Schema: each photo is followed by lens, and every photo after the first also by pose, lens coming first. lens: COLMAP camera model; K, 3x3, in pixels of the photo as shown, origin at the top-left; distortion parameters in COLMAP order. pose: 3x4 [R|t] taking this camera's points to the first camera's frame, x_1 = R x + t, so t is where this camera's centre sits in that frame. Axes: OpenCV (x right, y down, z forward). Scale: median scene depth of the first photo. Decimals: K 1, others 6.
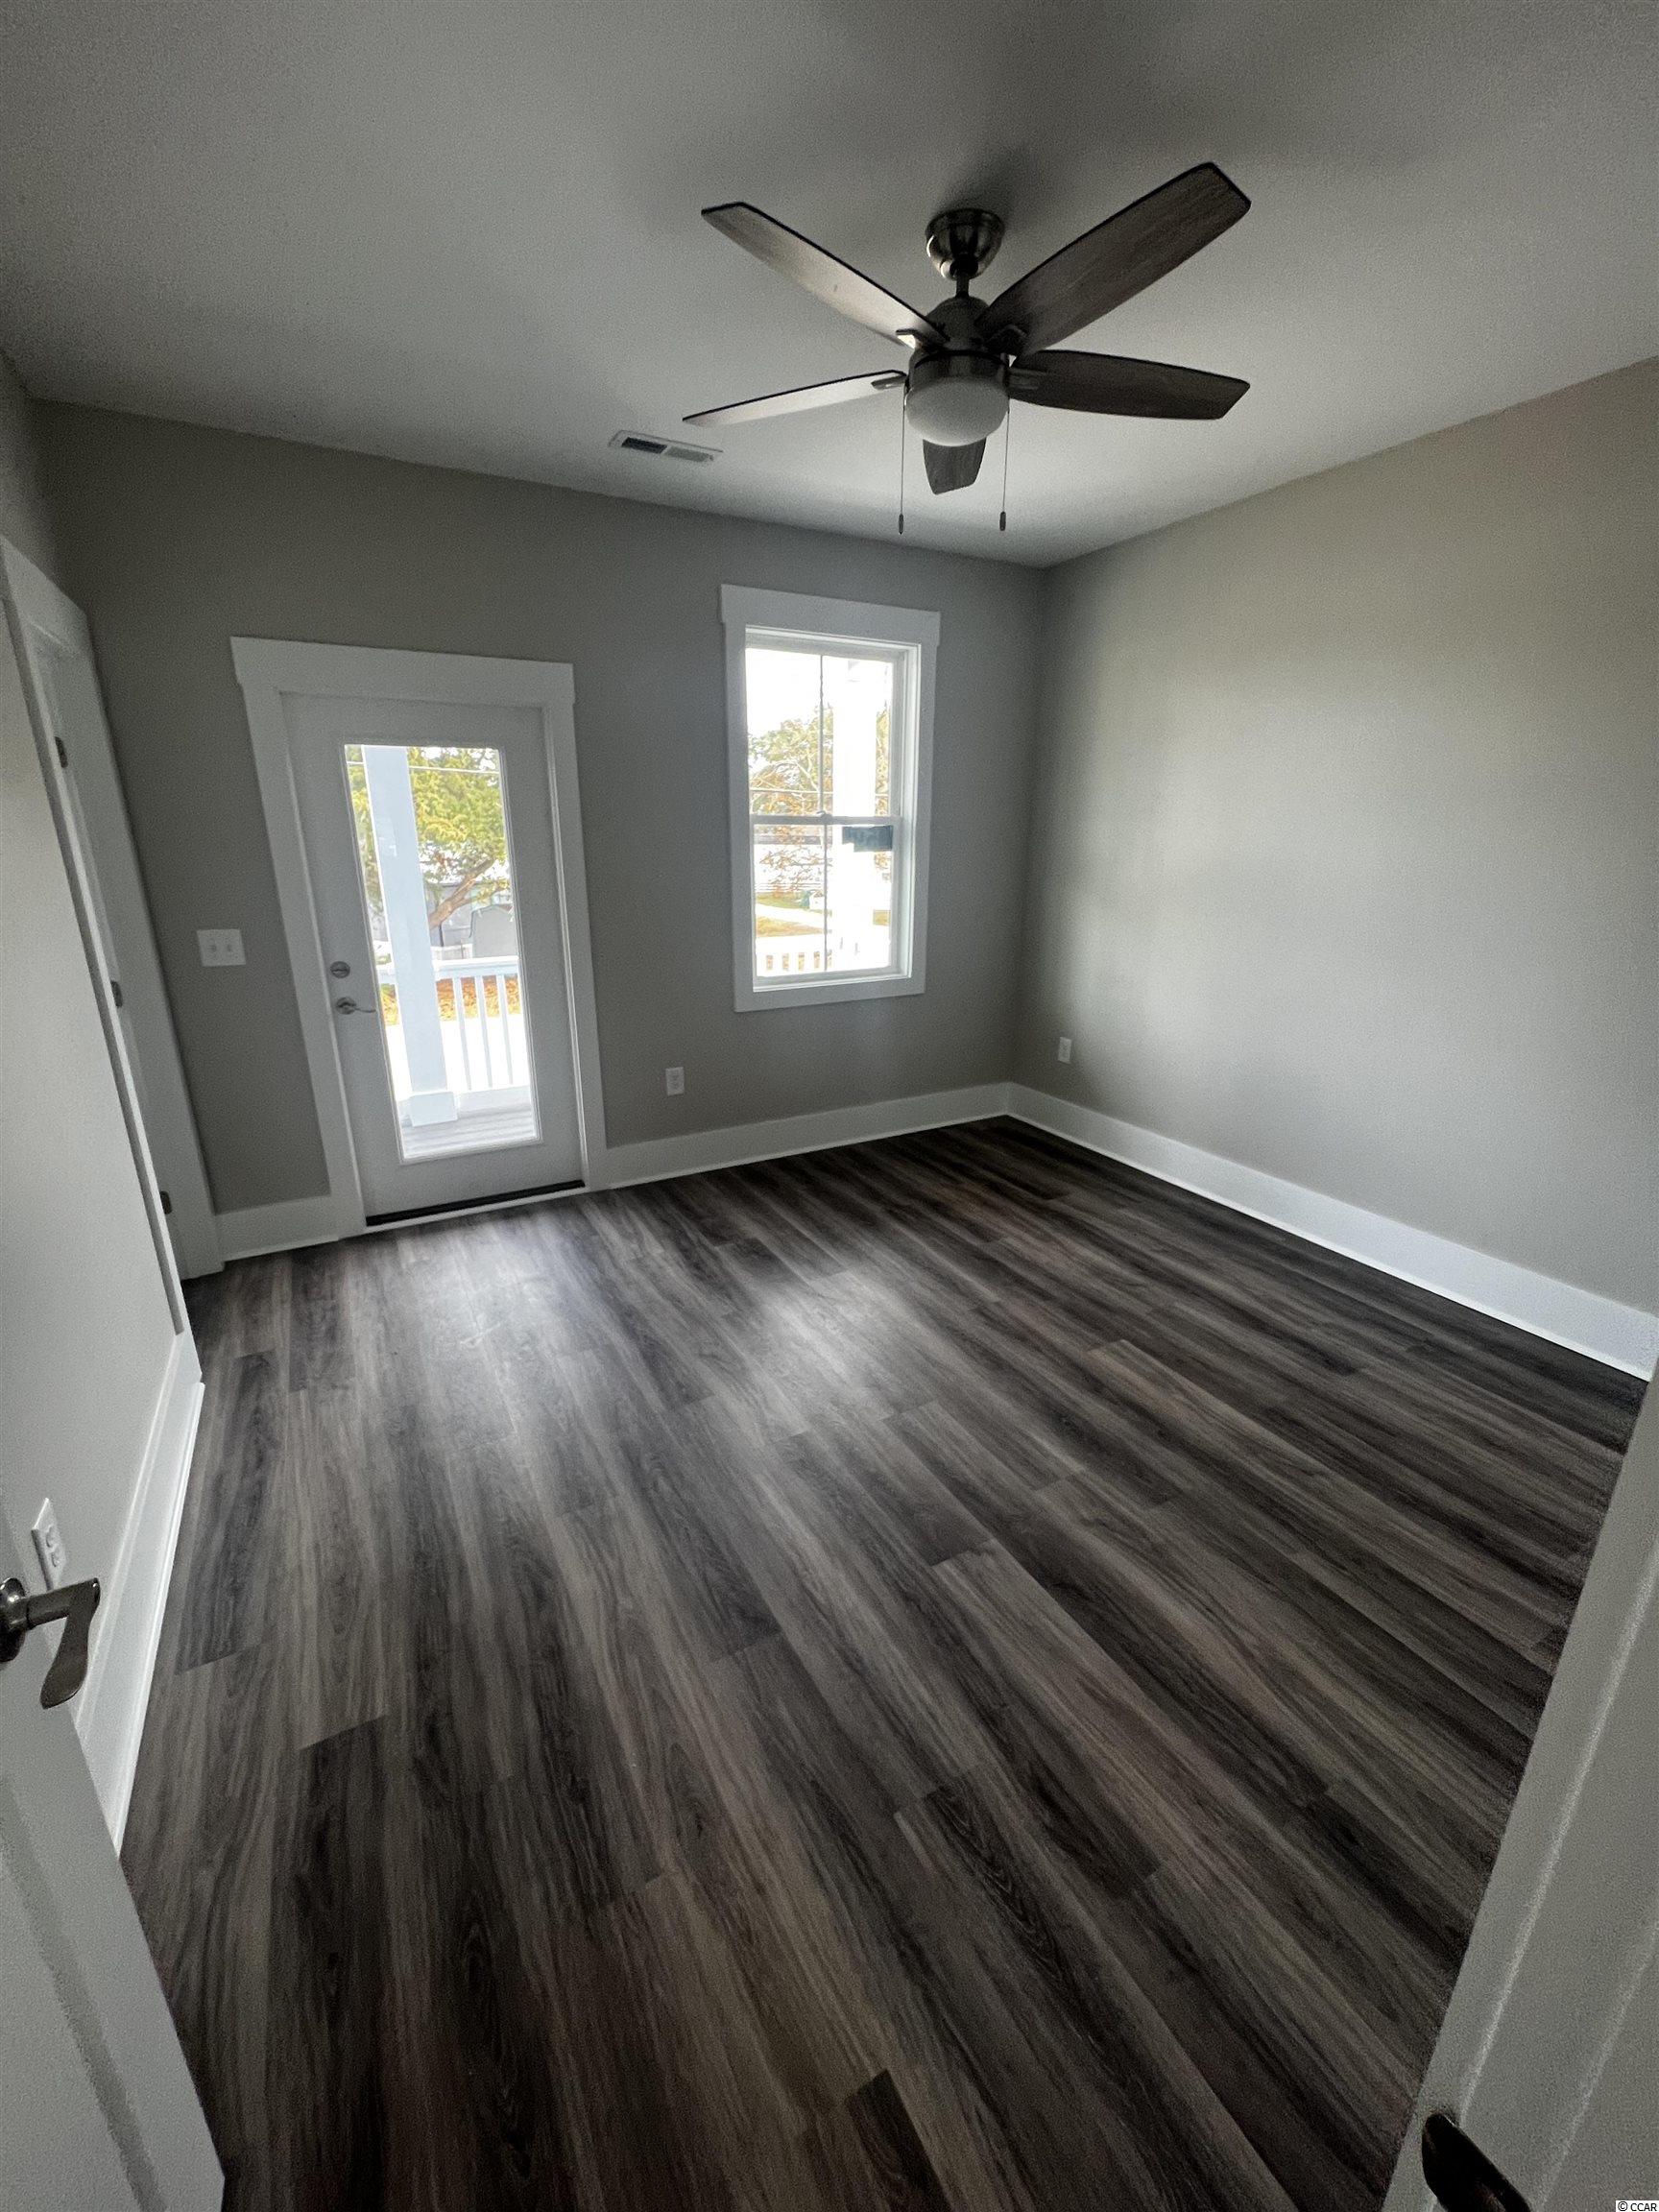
lens RADIAL K [[897.4, 0, 831.3], [0, 897.4, 1097.9], [0, 0, 1]] dist [0.000953, 0.000295]
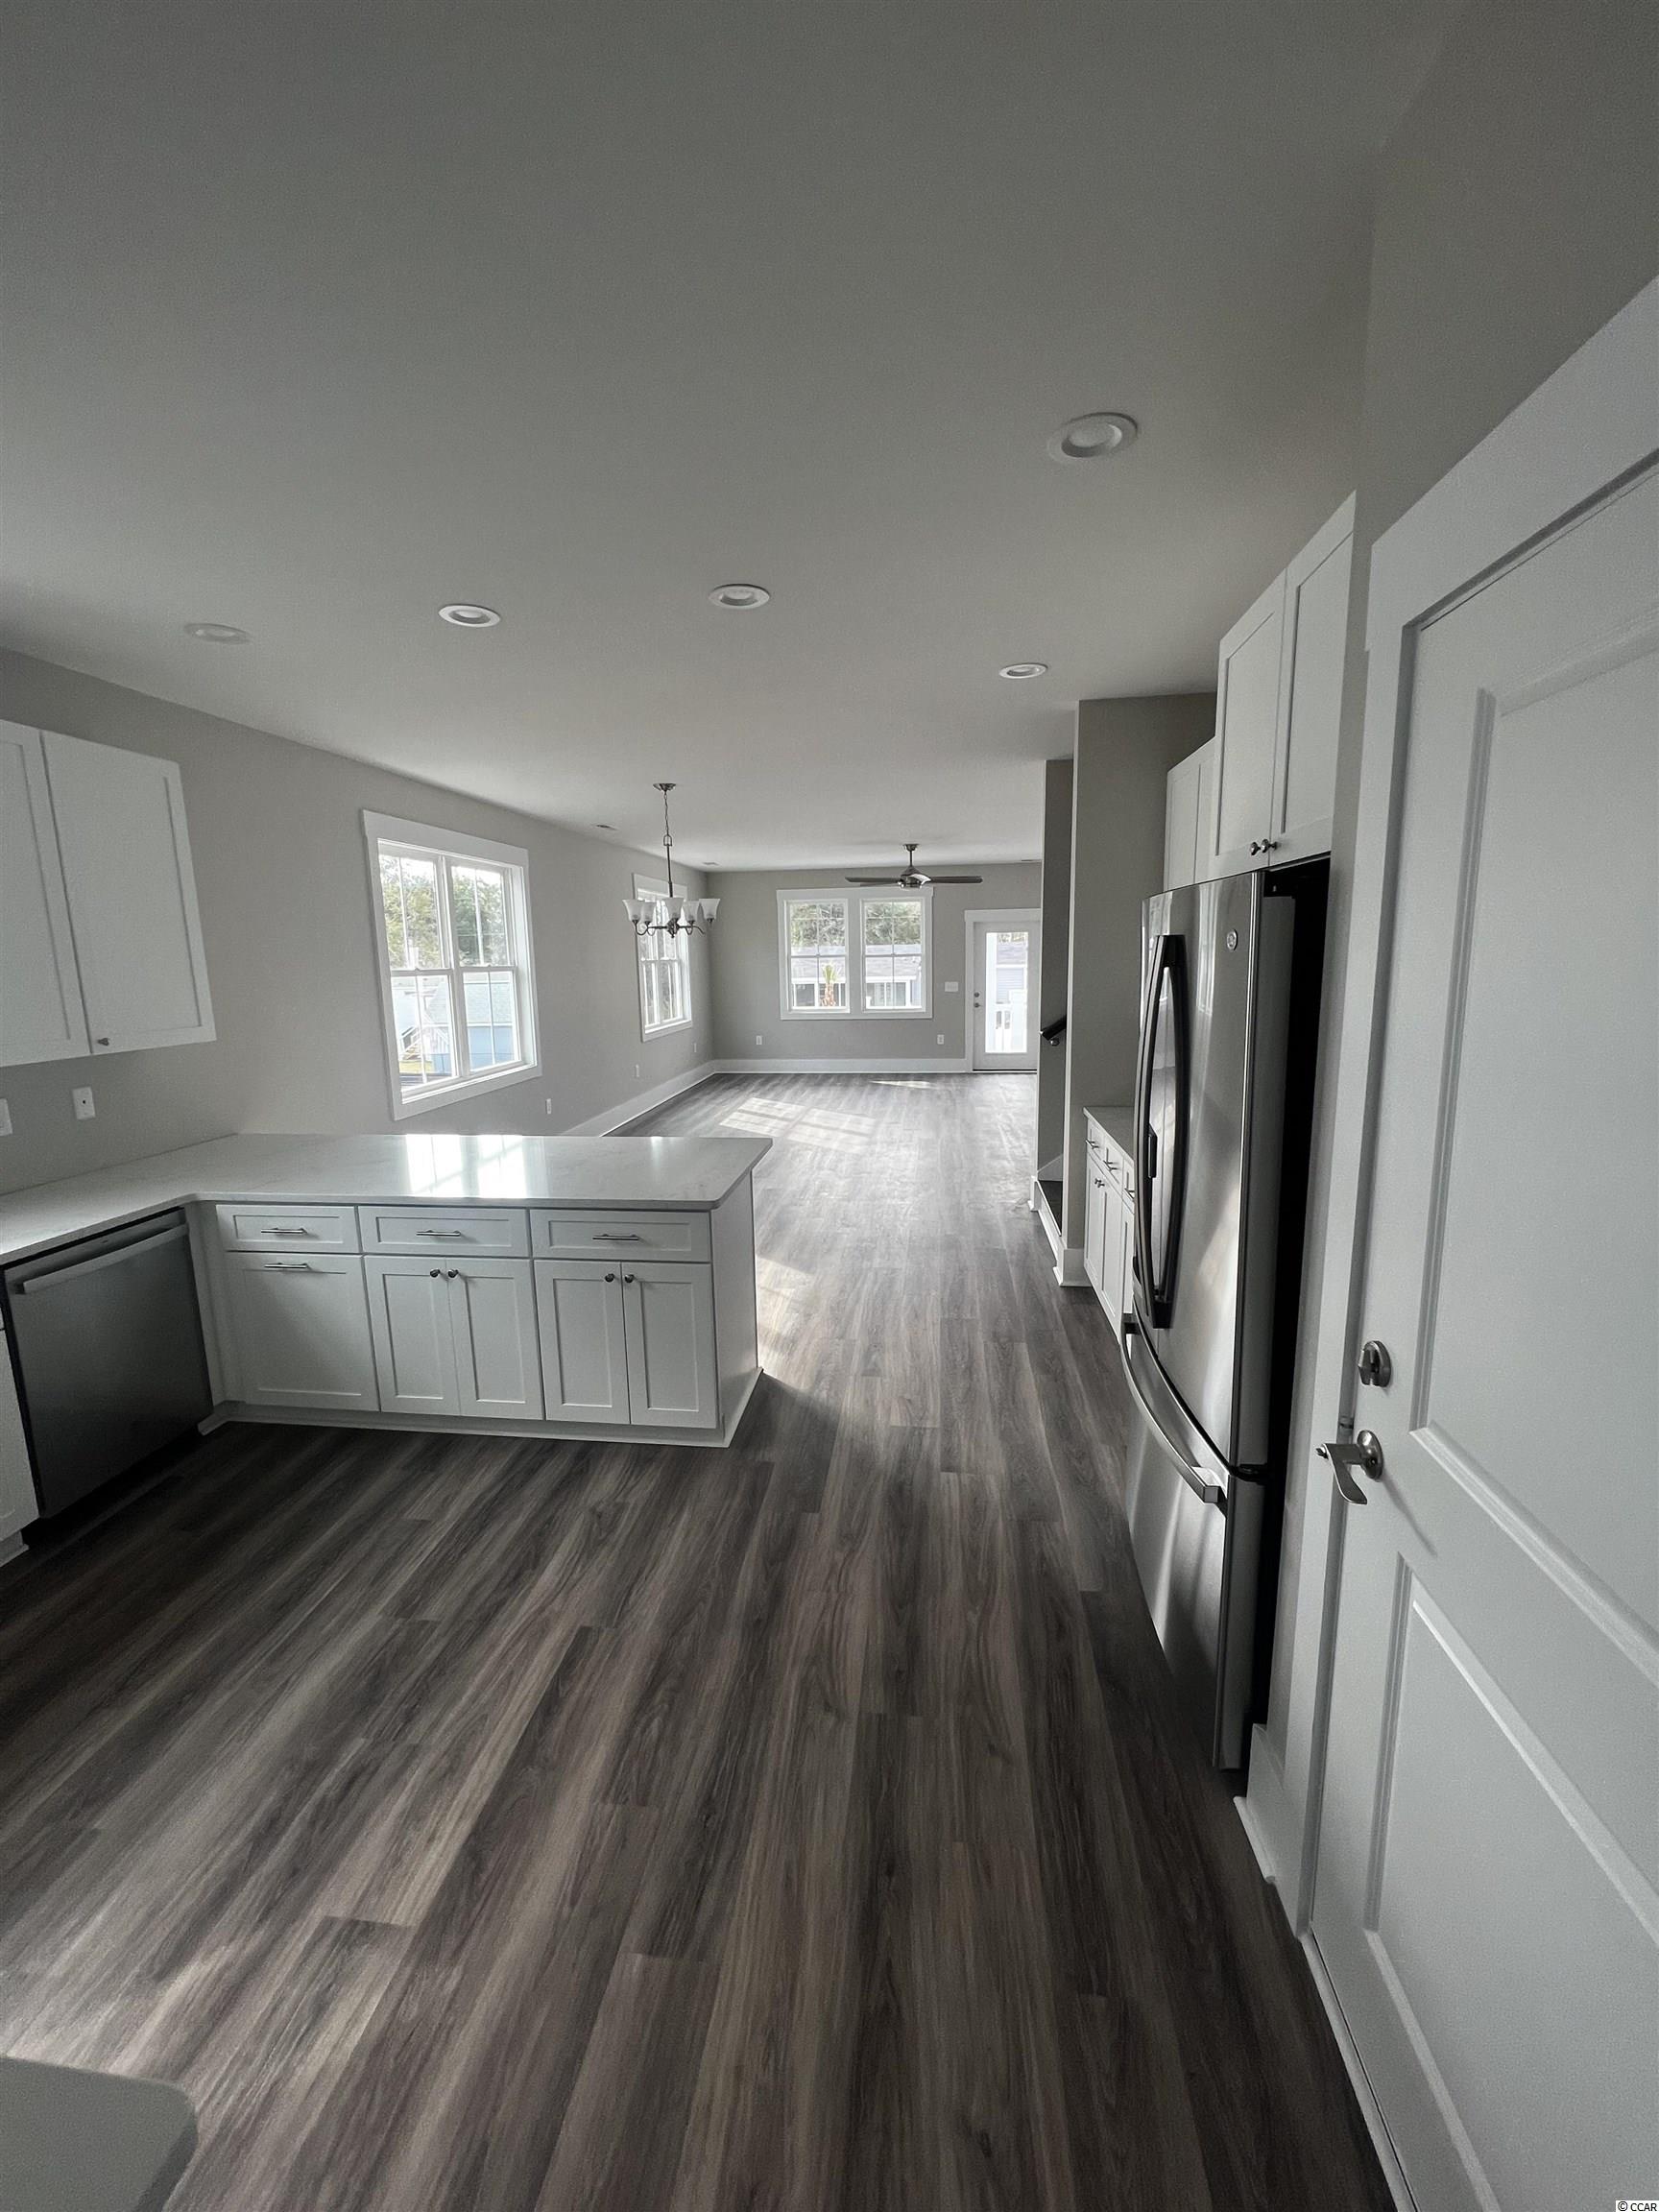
lens RADIAL K [[897.4, 0, 833.6], [0, 897.4, 1109.2], [0, 0, 1]] dist [0.000953, 0.000295]
pose [[0.784409, 0.075244, -0.615662, 1.186066], [-0.157040, 0.984365, -0.079777, 0.652492], [0.600034, 0.159261, 0.783961, -1.980279]]
